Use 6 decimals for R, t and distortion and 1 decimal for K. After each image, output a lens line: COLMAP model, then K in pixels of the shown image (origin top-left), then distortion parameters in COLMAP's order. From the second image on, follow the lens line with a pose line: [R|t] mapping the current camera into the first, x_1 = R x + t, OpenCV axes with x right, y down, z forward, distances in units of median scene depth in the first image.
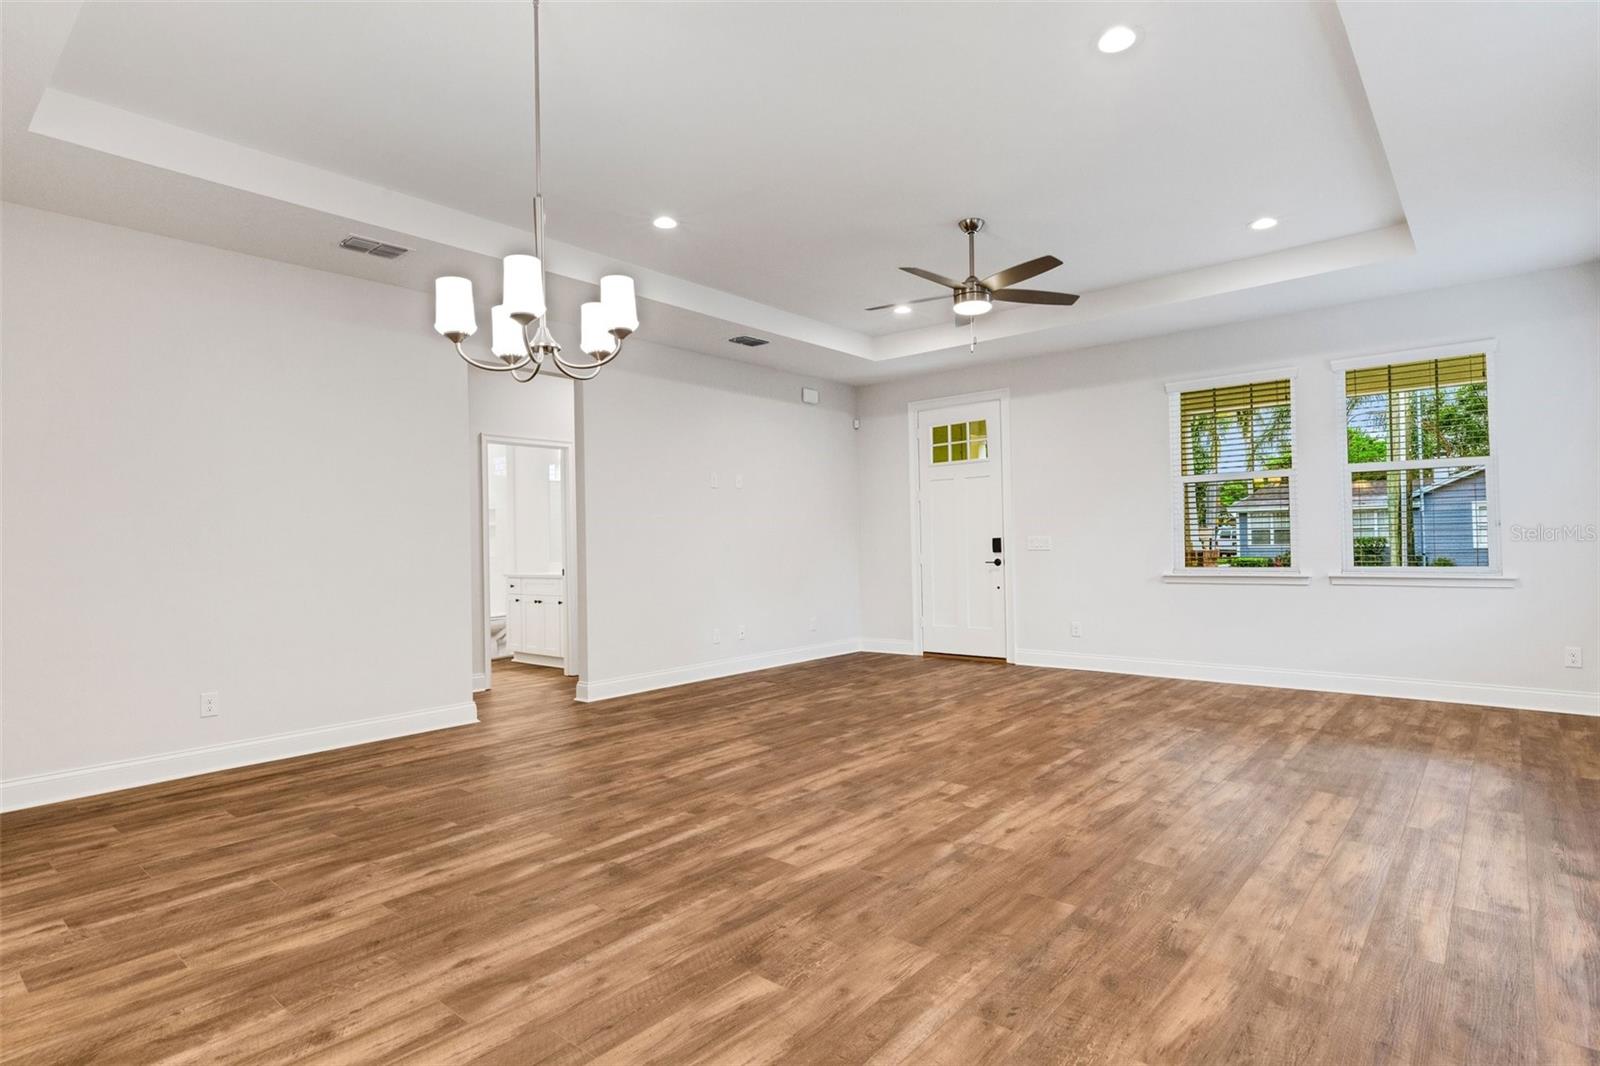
lens RADIAL K [[816.6, 0, 802.2], [0, 816.6, 534.3], [0, 0, 1]] dist [0.001004, 0.002550]
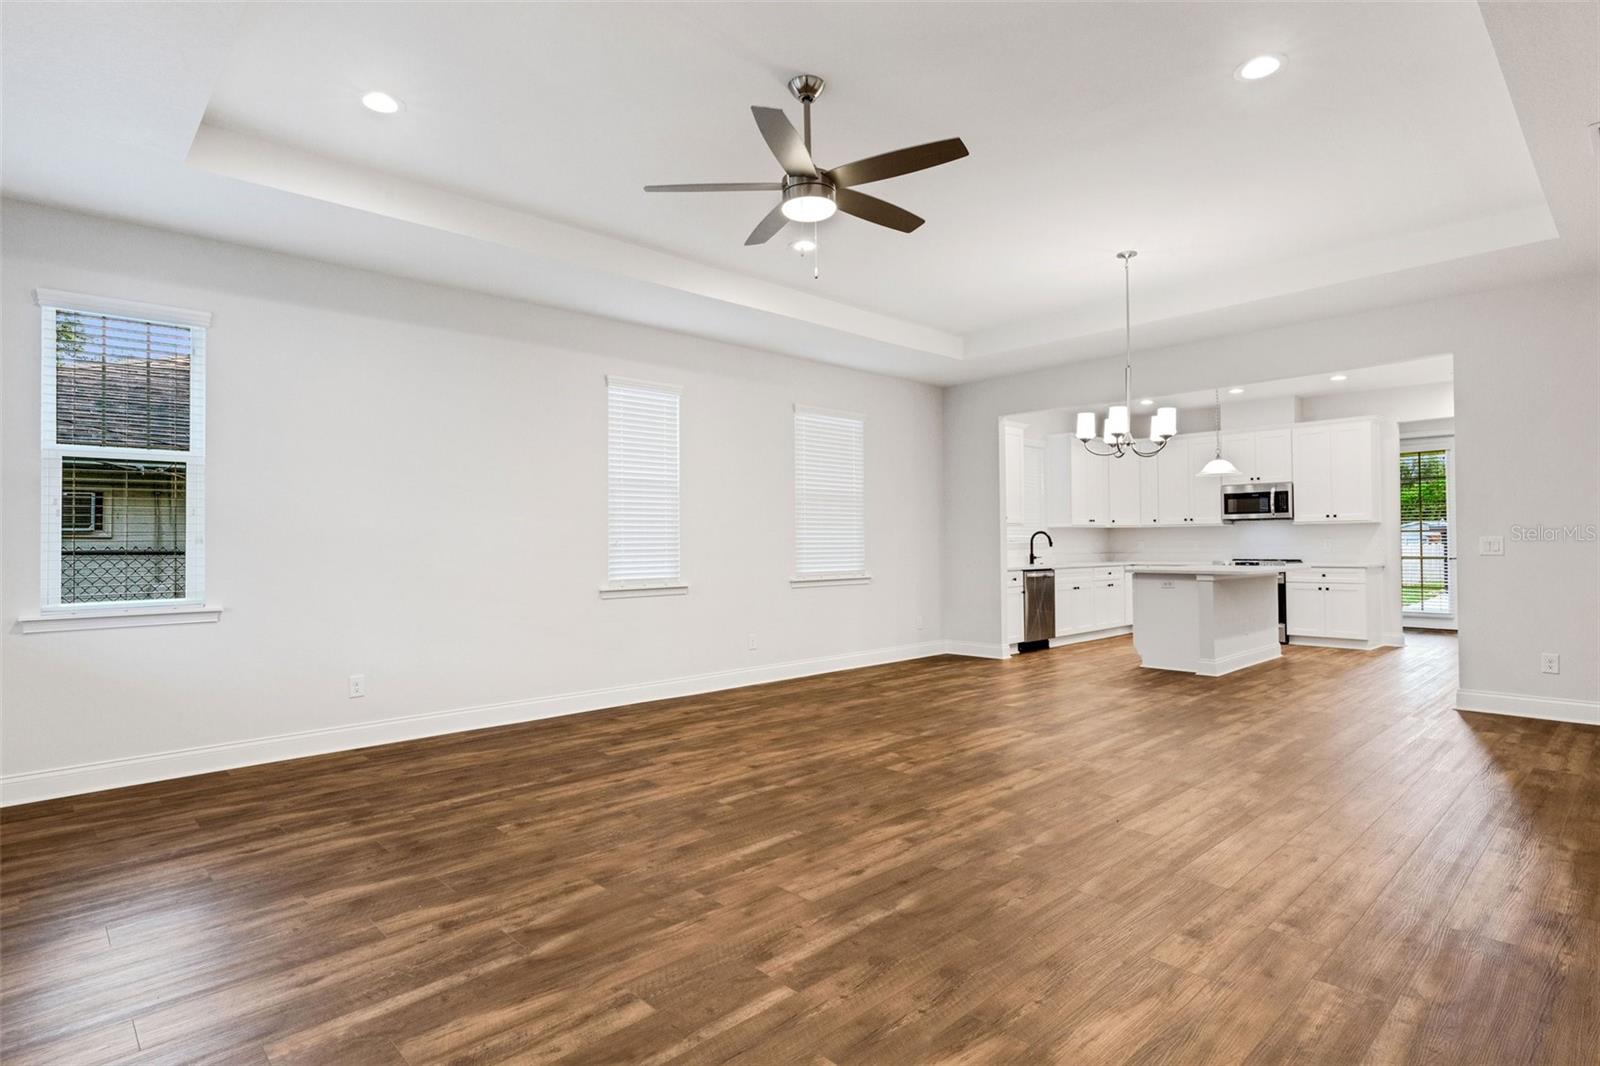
lens RADIAL K [[816.6, 0, 800.1], [0, 816.6, 536.5], [0, 0, 1]] dist [0.001004, 0.002550]
pose [[-0.994164, 0.030682, 0.103421, 0.135751], [0.028155, 0.999271, -0.025799, 0.014738], [-0.104137, -0.022736, -0.994303, 1.477861]]
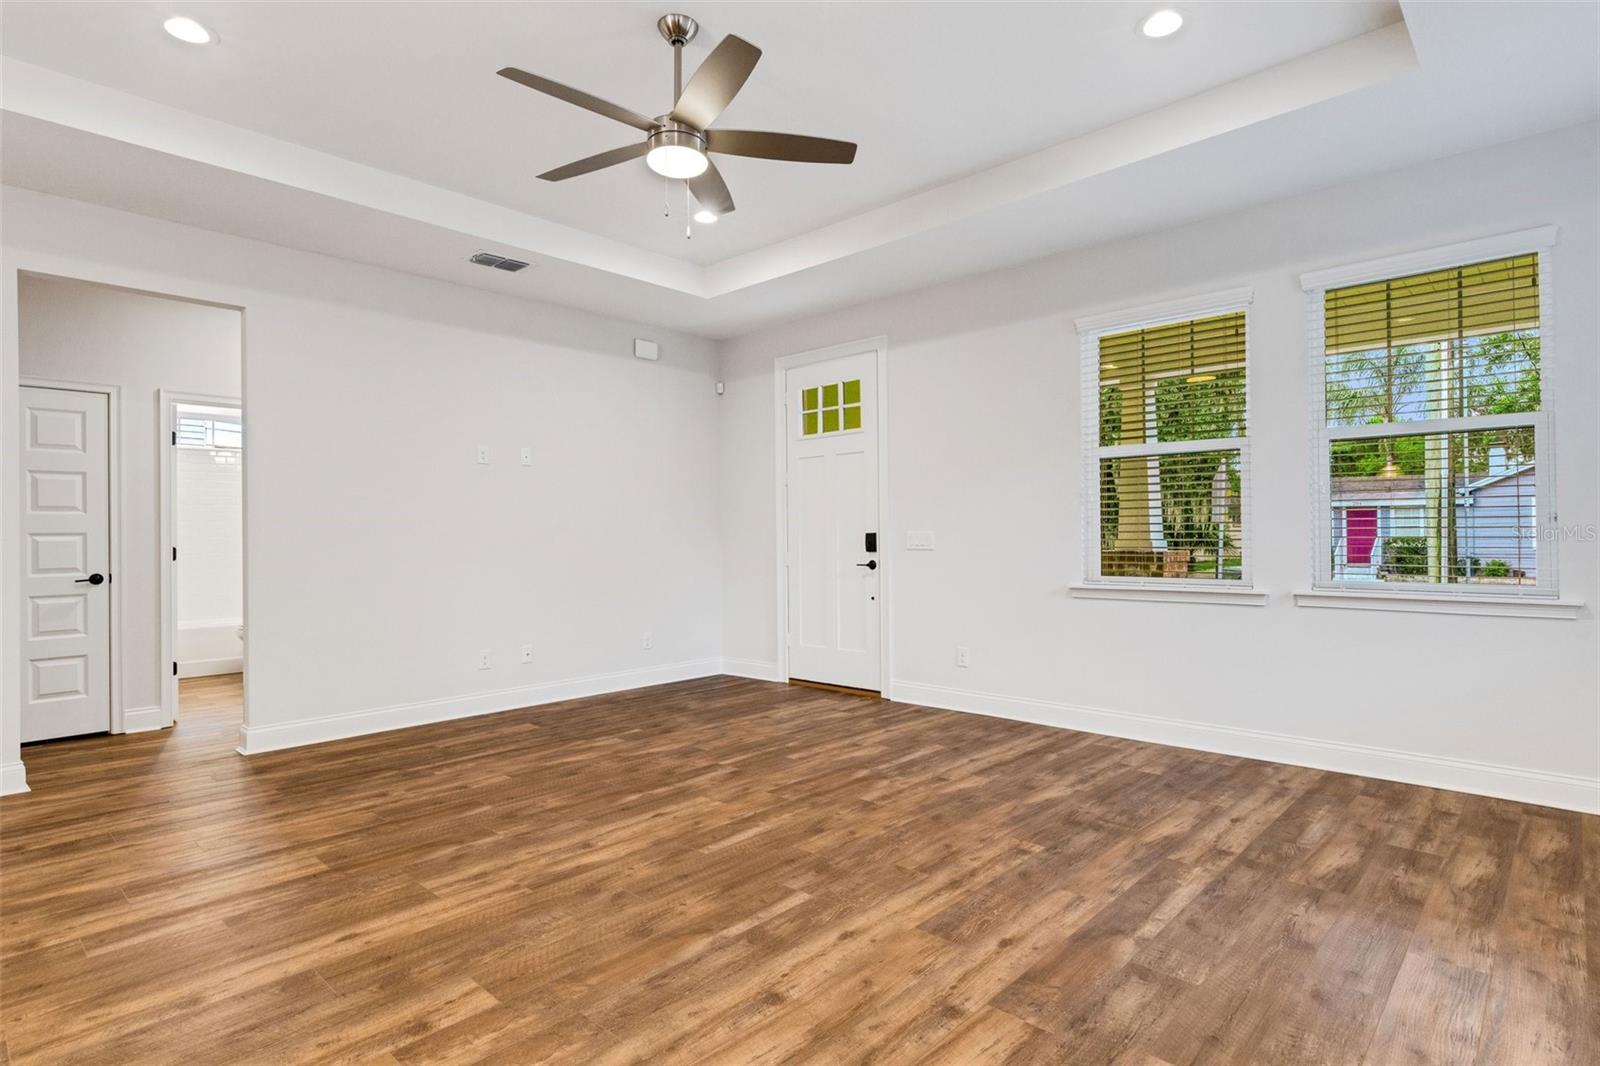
lens RADIAL K [[816.6, 0, 799.7], [0, 816.6, 533.9], [0, 0, 1]] dist [0.001004, 0.002550]
pose [[0.998956, 0.009006, -0.044787, 0.292839], [-0.008642, 0.999928, 0.008326, -0.000791], [0.044858, -0.007930, 0.998962, 0.336153]]
